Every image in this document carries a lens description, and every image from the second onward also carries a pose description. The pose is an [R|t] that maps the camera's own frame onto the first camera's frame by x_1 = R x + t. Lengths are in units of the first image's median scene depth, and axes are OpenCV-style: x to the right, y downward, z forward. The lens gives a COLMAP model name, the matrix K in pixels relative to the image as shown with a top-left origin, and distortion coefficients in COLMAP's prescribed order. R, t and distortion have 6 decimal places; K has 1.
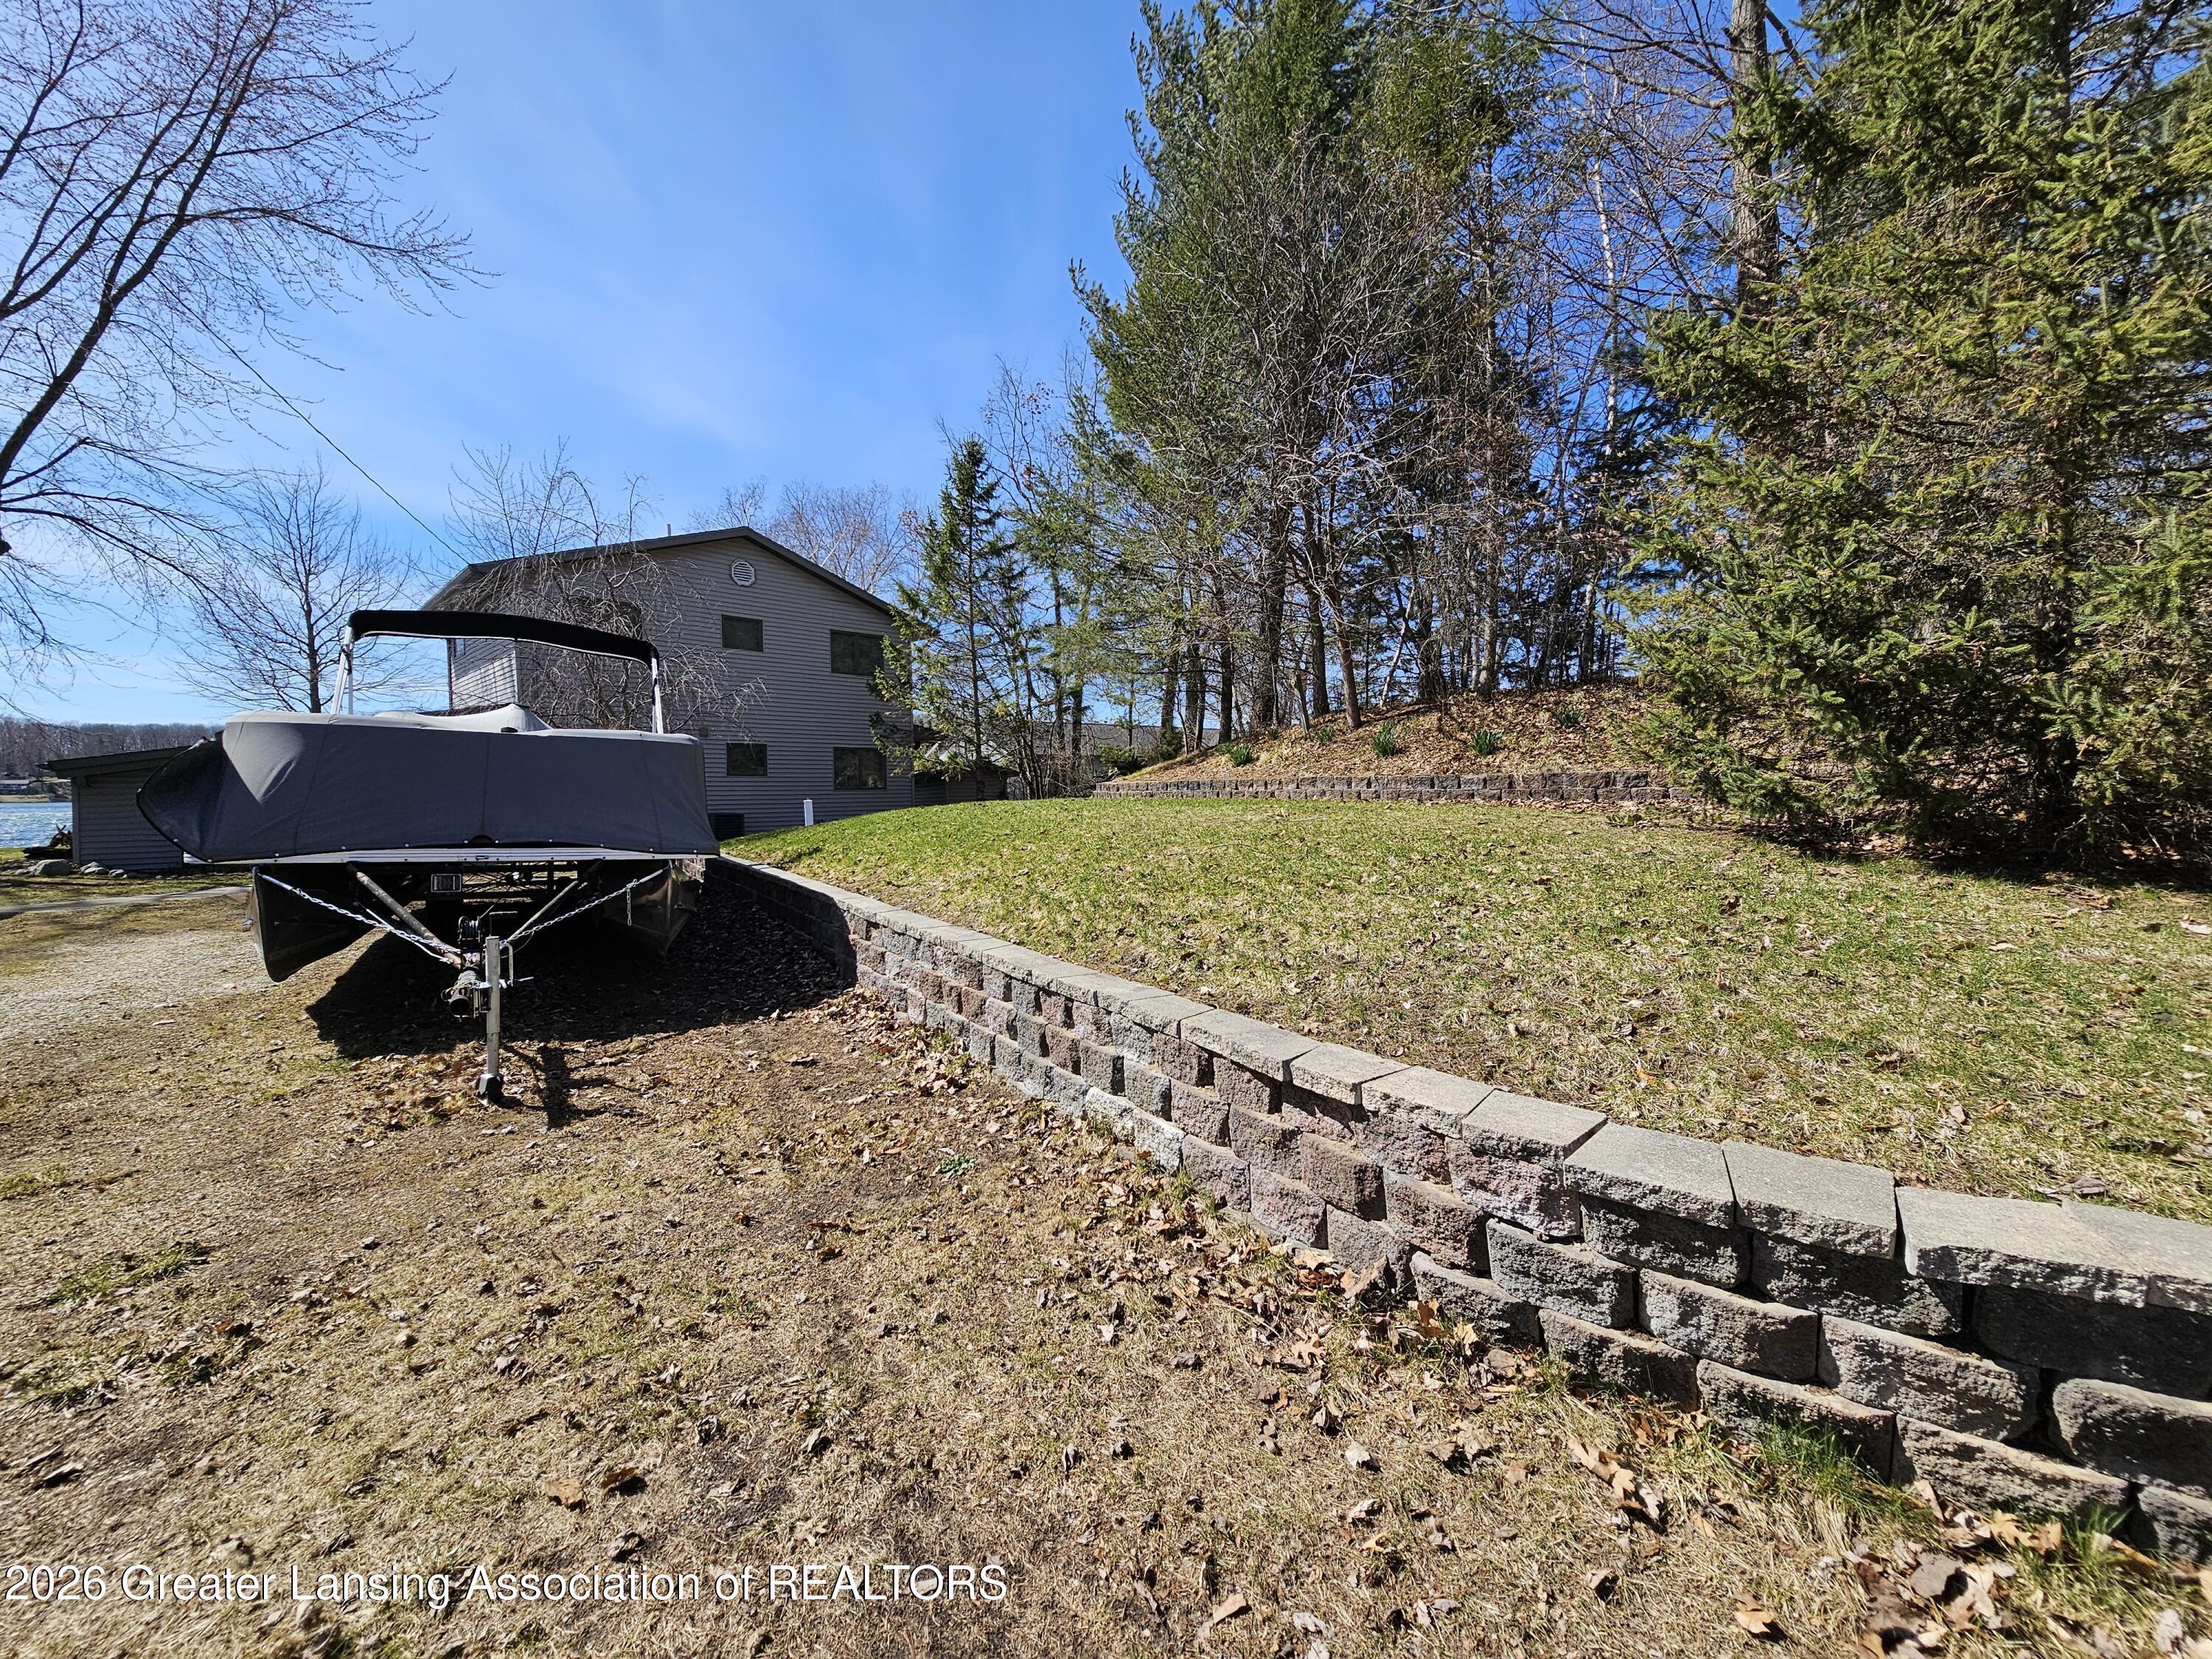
lens RADIAL K [[909.0, 0, 1106.0], [0, 909.0, 829.5], [0, 0, 1]] dist [-0.002206, 0.000443]
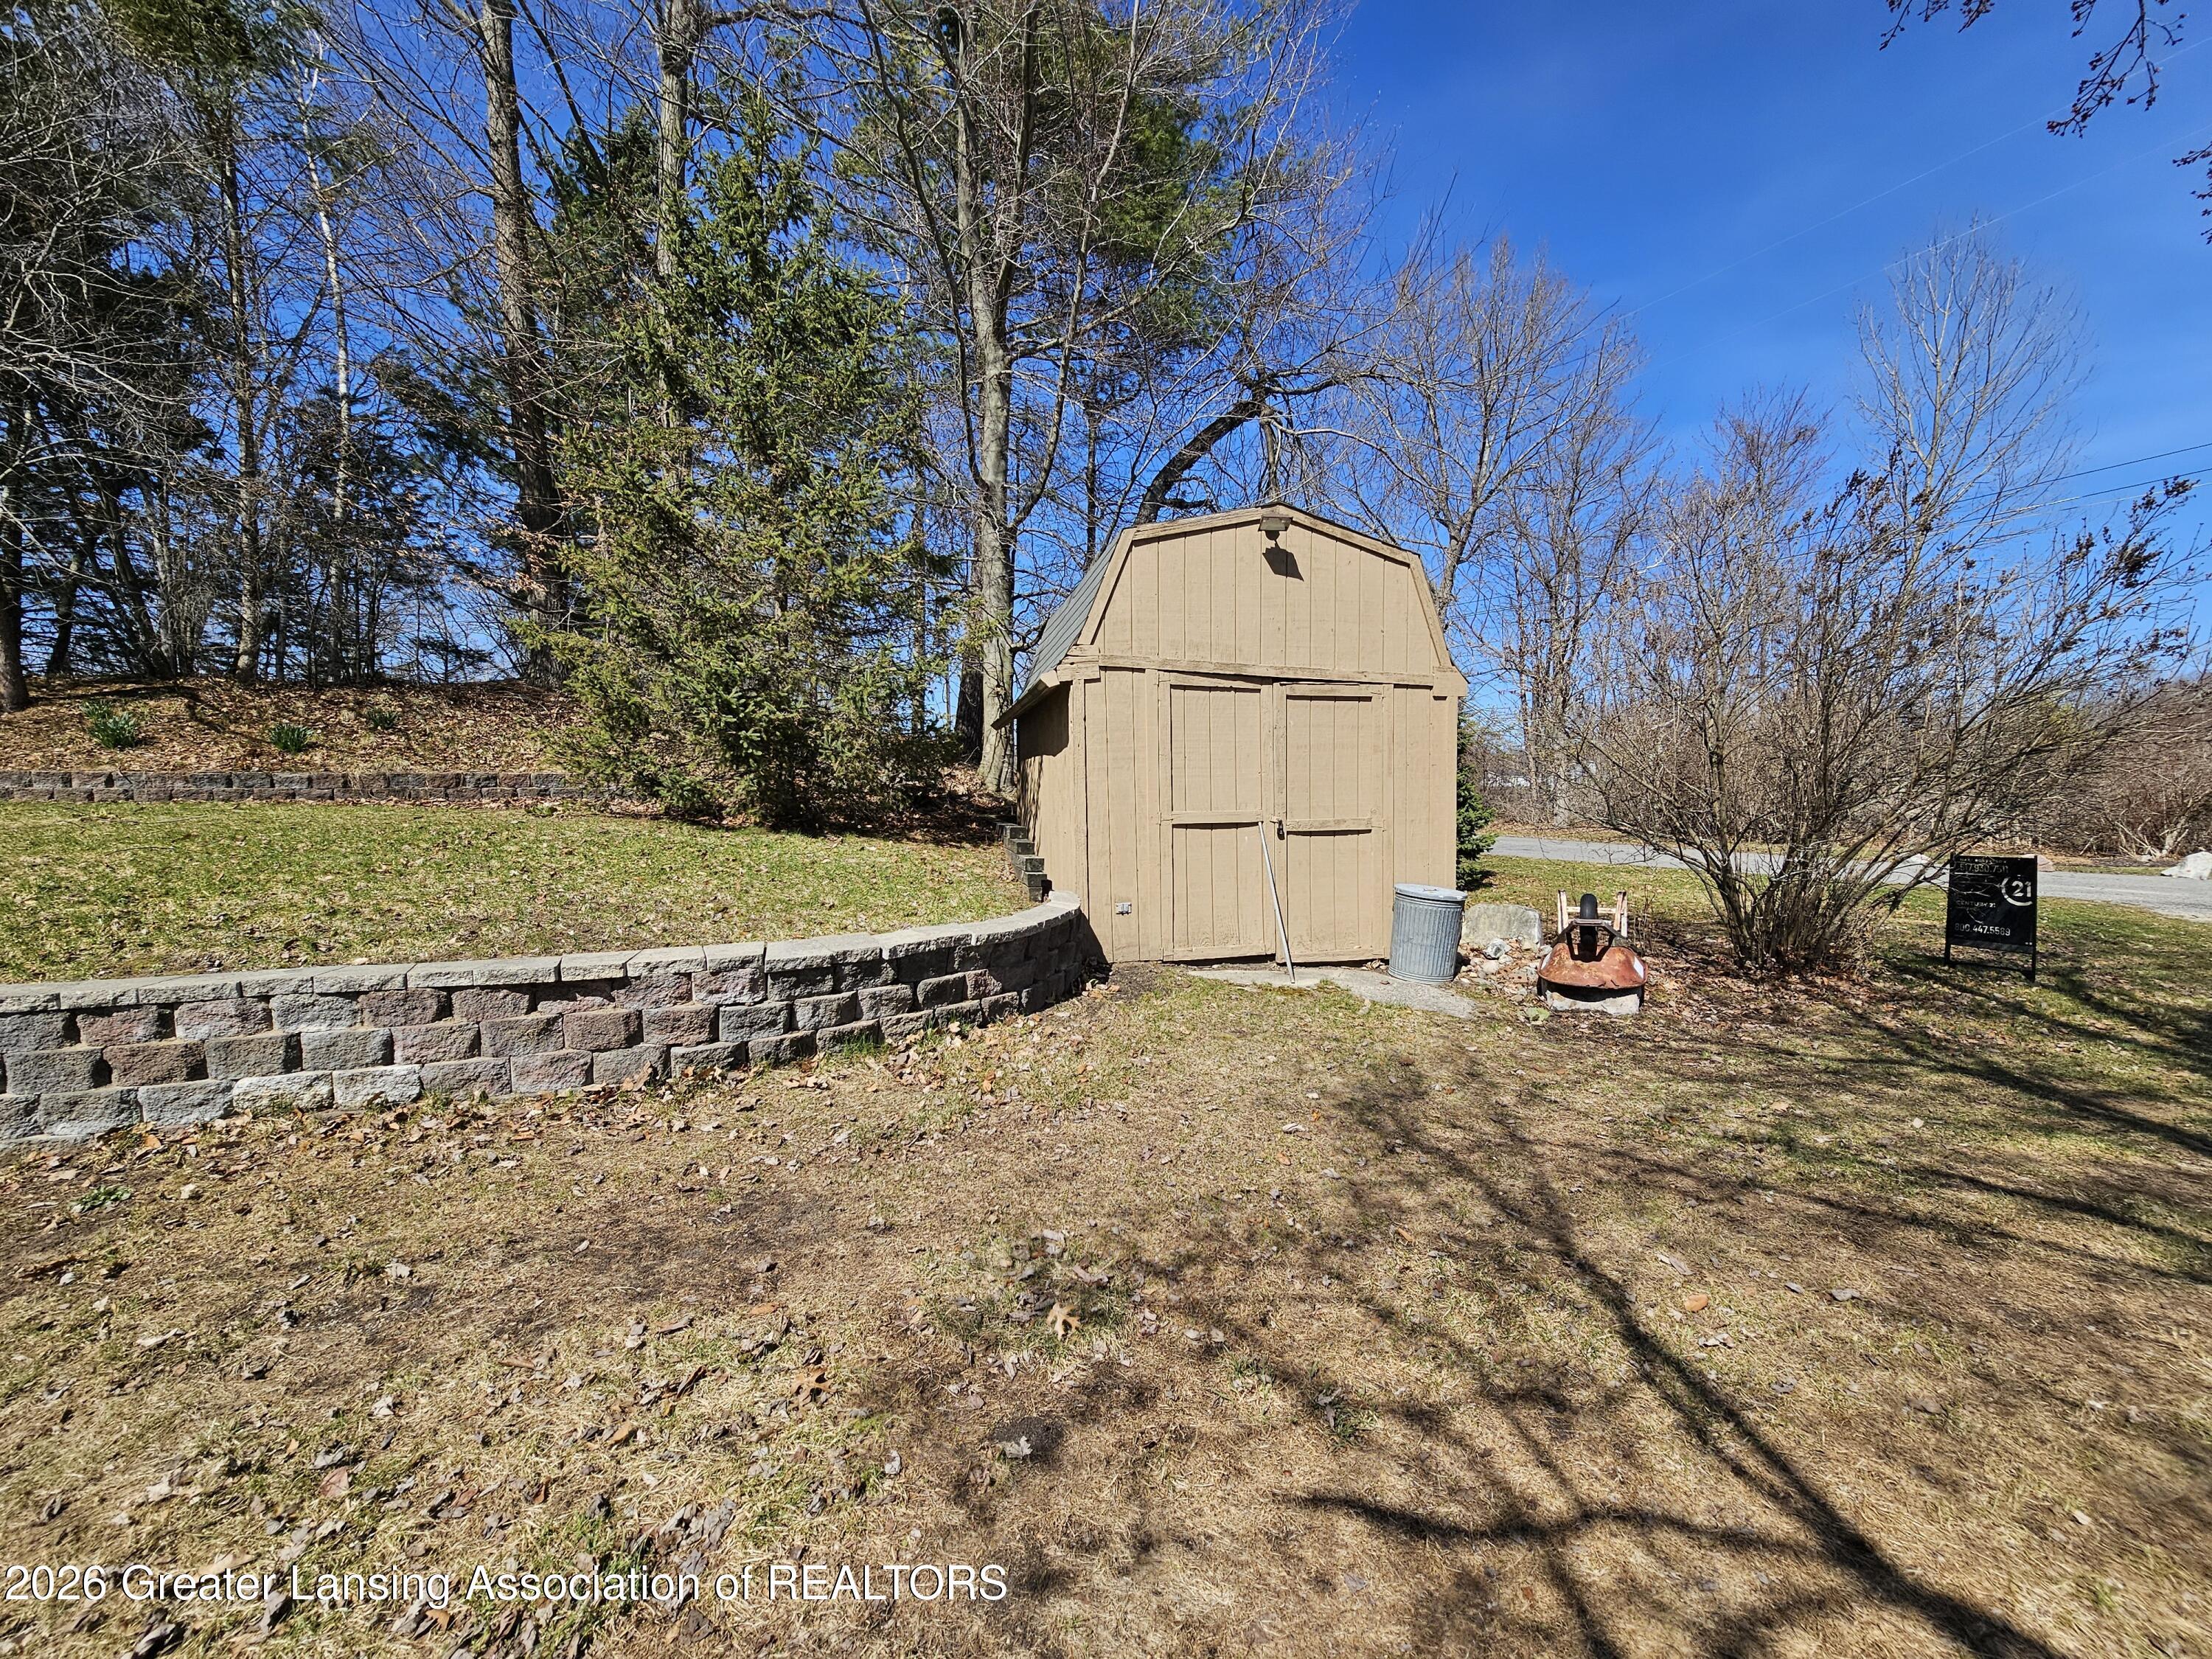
lens RADIAL K [[909.0, 0, 1106.0], [0, 909.0, 829.5], [0, 0, 1]] dist [-0.002206, 0.000443]
pose [[0.293638, -0.034799, 0.955283, -1.137018], [0.040818, 0.998882, 0.023840, 0.044710], [-0.955045, 0.031992, 0.294730, -0.338073]]
